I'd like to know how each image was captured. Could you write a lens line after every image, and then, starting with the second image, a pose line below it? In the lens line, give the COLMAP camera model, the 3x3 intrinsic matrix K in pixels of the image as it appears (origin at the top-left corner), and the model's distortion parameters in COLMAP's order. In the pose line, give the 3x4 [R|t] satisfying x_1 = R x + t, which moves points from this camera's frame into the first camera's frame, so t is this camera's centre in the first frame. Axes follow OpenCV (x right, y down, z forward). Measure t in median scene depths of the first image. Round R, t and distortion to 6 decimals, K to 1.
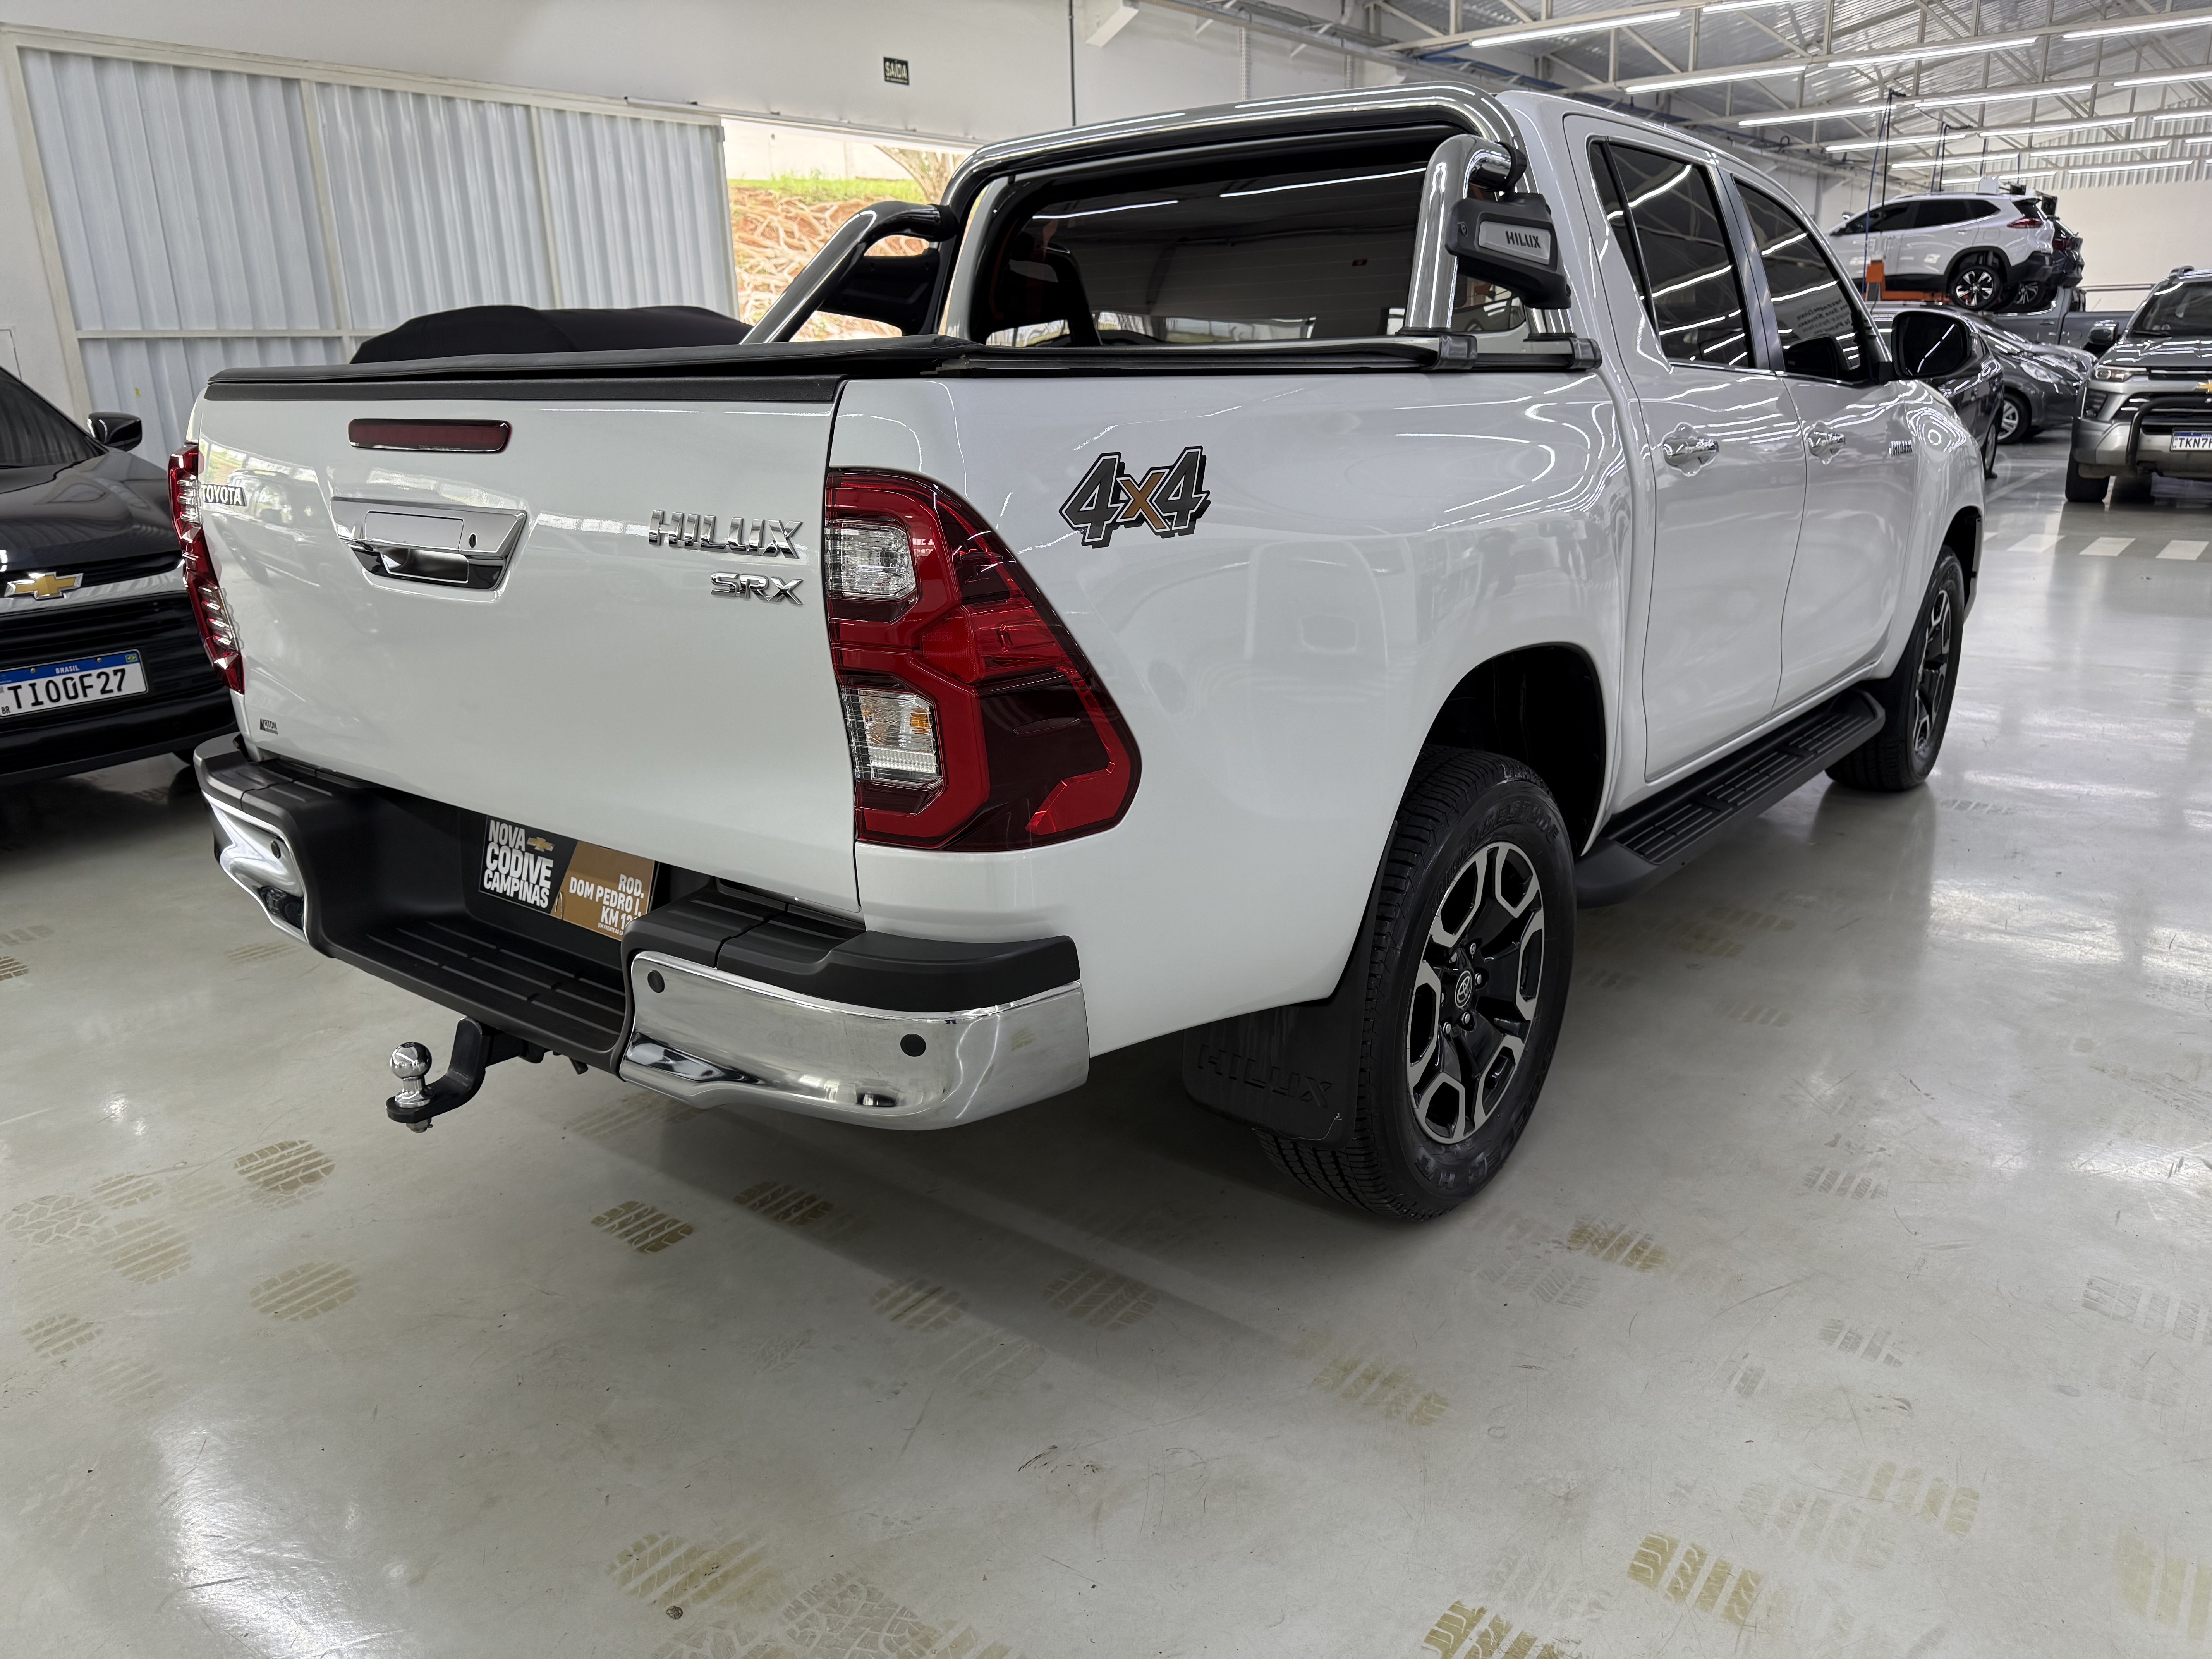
lens RADIAL K [[1584.3, 0, 1120.9], [0, 1584.3, 830.3], [0, 0, 1]] dist [0.025359, -0.030116]
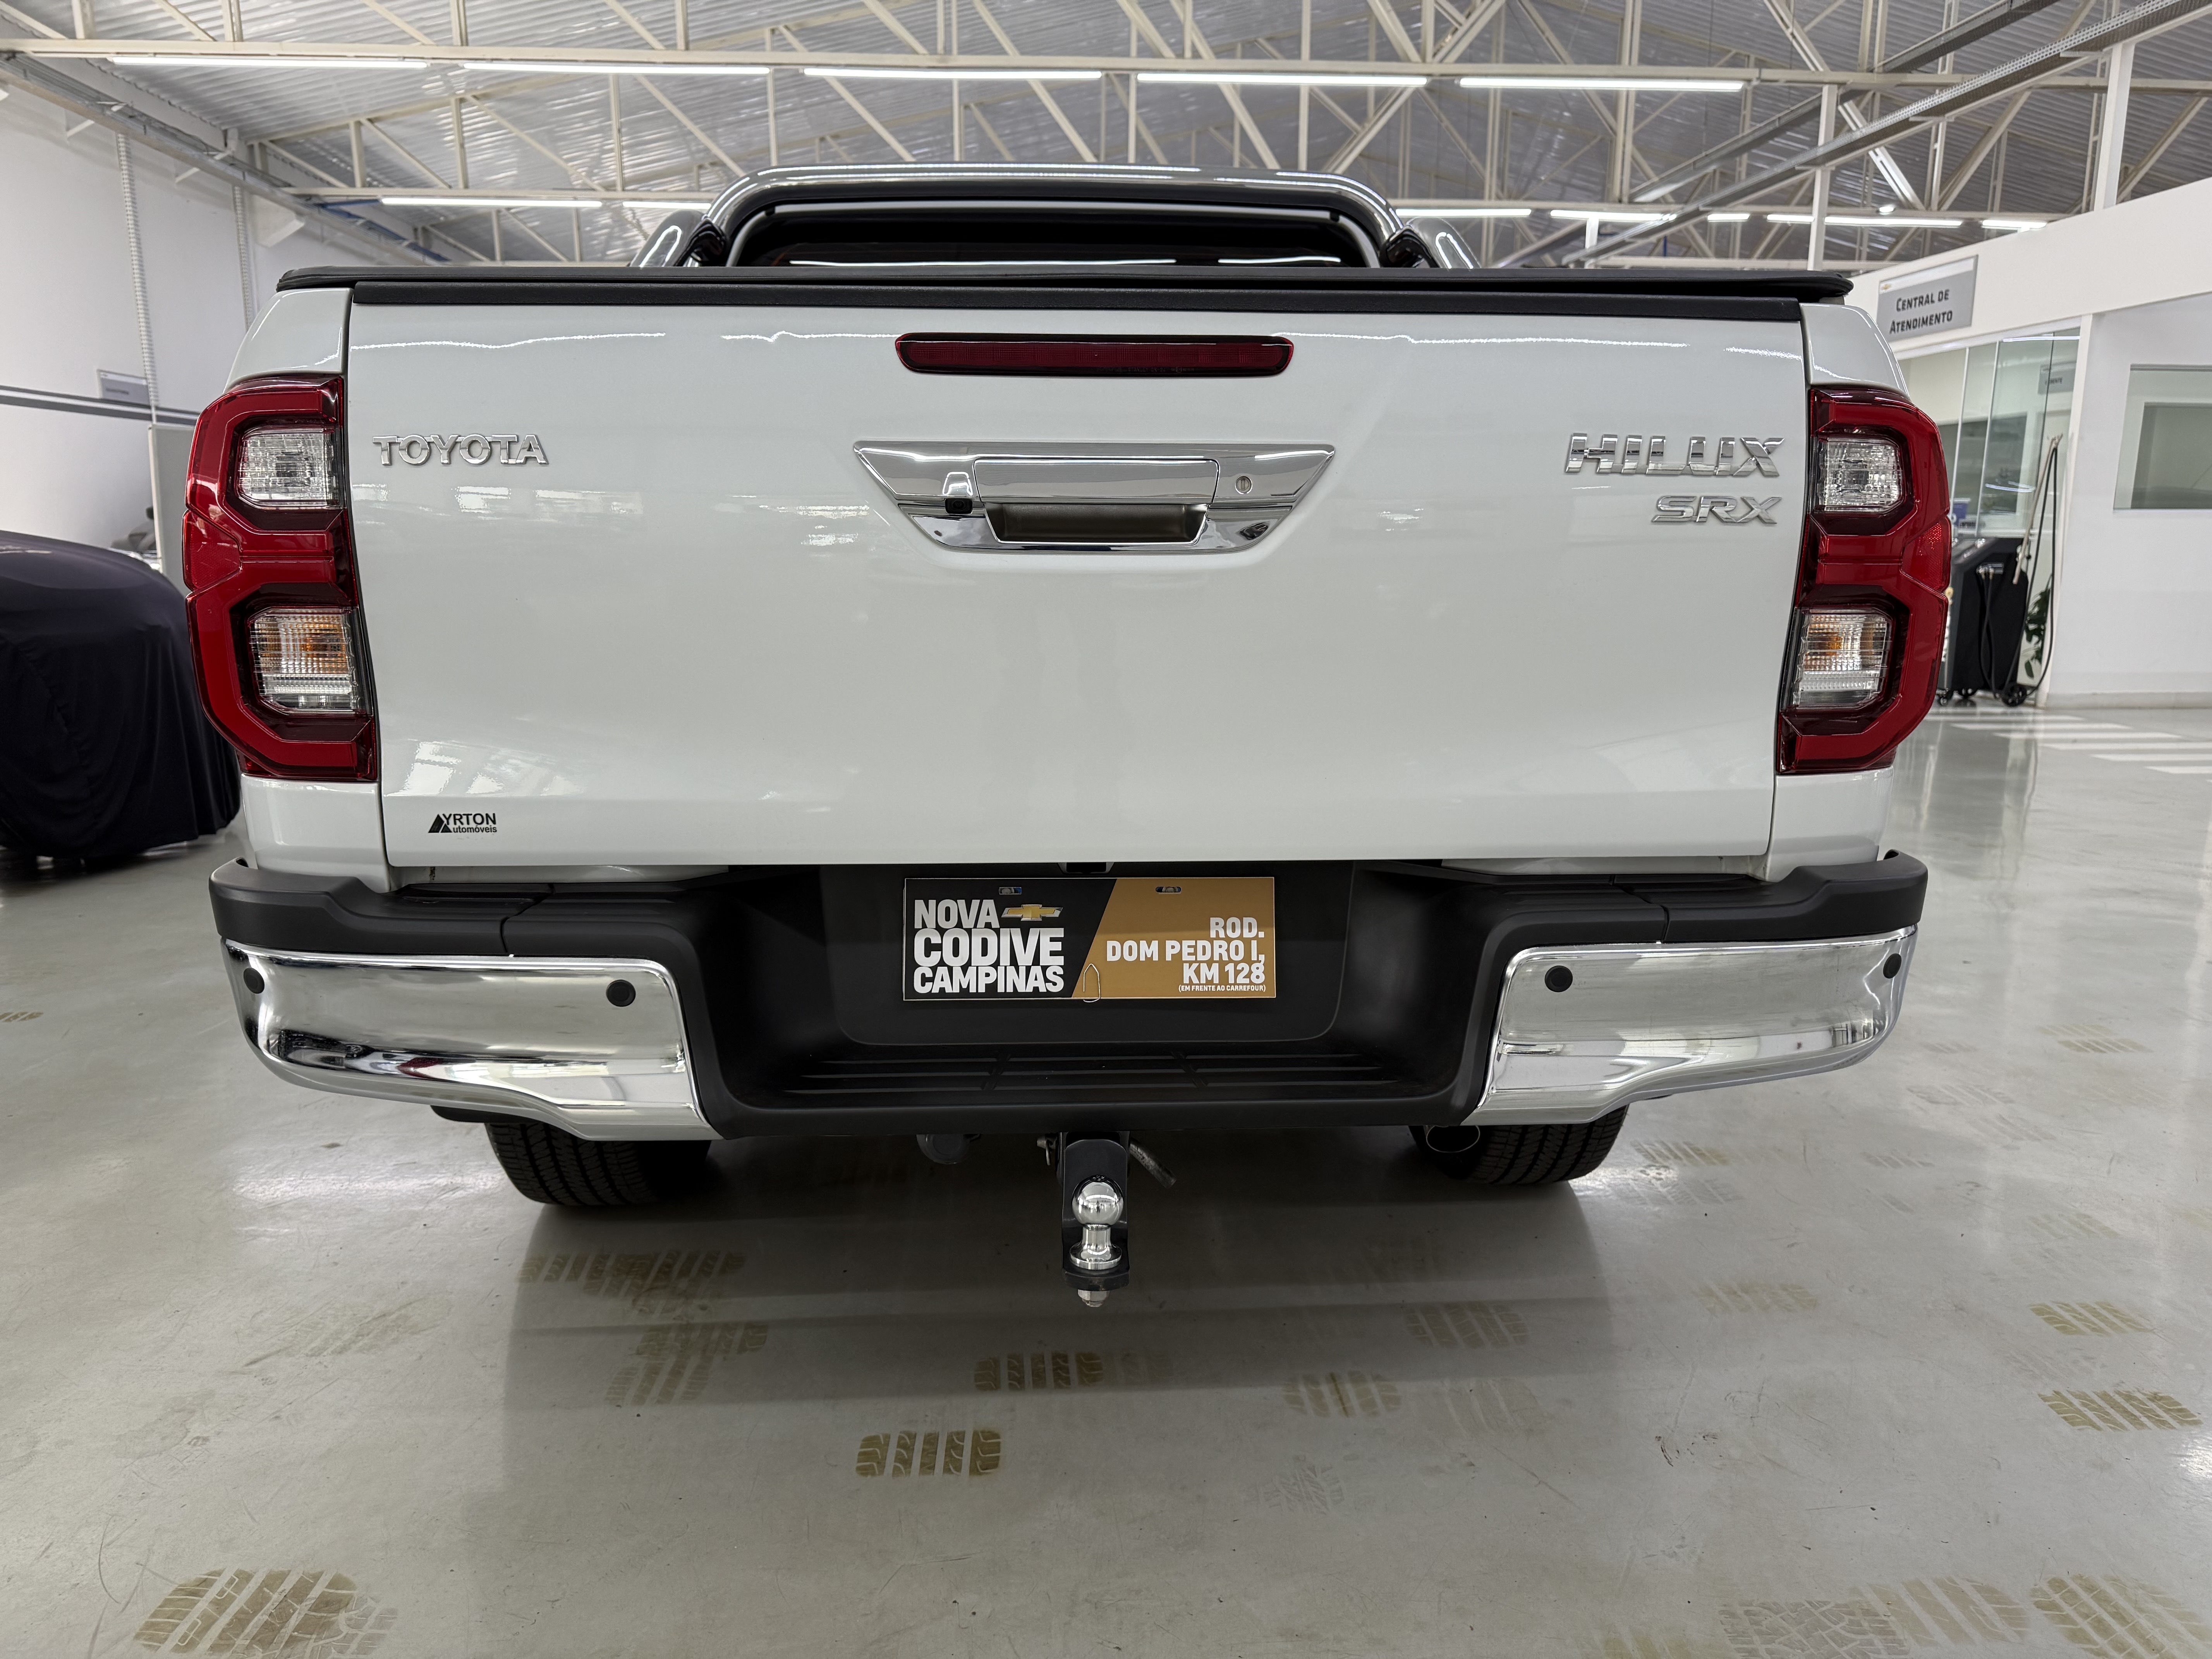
lens RADIAL K [[1584.3, 0, 1118.2], [0, 1584.3, 814.2], [0, 0, 1]] dist [0.025359, -0.030116]
pose [[0.750189, -0.093172, 0.654626, -0.786733], [0.172728, 0.983261, -0.057997, 0.013182], [-0.638265, 0.156581, 0.753724, 0.373892]]
